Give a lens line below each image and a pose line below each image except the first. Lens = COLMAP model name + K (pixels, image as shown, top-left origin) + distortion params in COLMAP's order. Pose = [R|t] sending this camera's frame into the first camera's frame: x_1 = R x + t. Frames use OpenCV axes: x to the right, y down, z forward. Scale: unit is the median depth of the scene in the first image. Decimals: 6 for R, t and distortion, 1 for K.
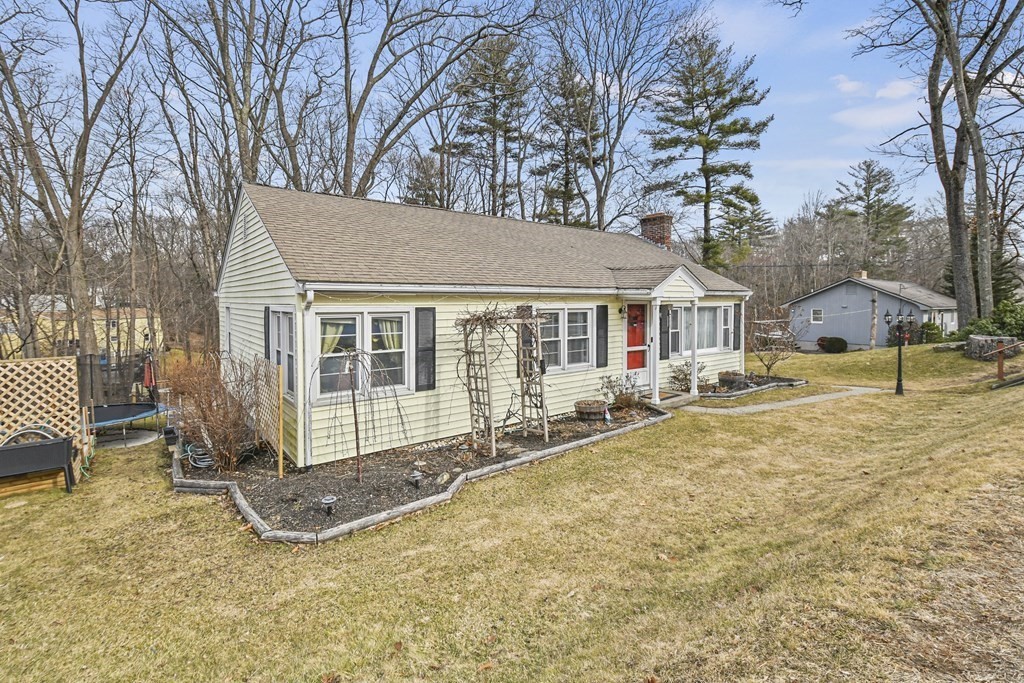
lens RADIAL K [[482.1, 0, 512.0], [0, 482.1, 341.5], [0, 0, 1]] dist [0.000096, -0.000366]
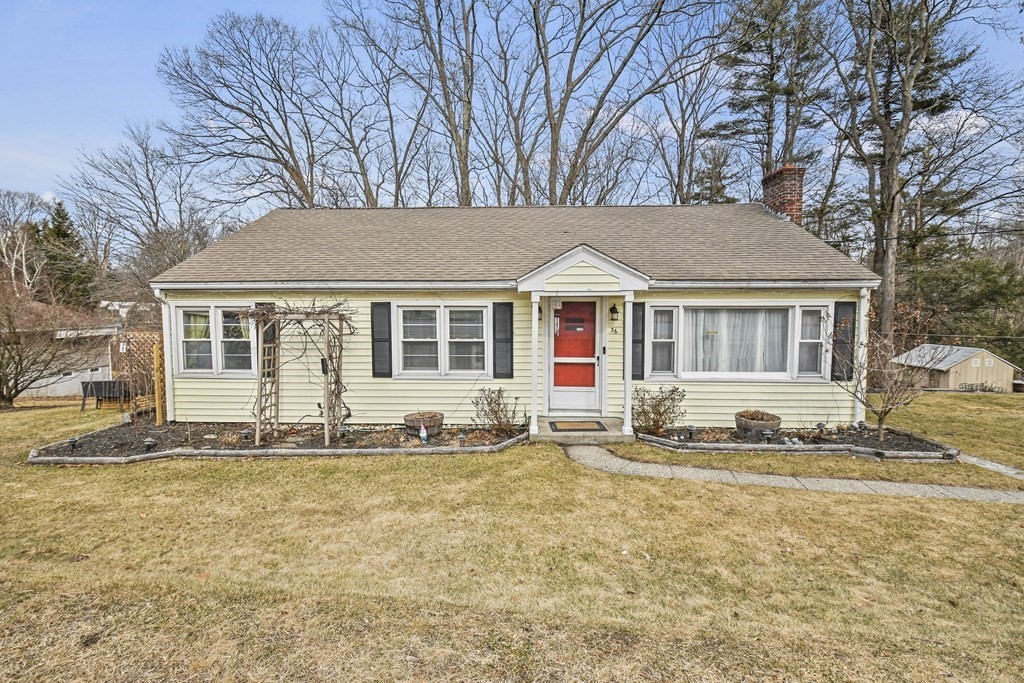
lens RADIAL K [[452.2, 0, 512.5], [0, 452.2, 360.1], [0, 0, 1]] dist [-0.034914, 0.000194]
pose [[0.756892, 0.090376, -0.647261, 0.717304], [-0.055374, 0.995699, 0.074275, -0.036141], [0.651190, -0.020377, 0.758641, 0.442733]]
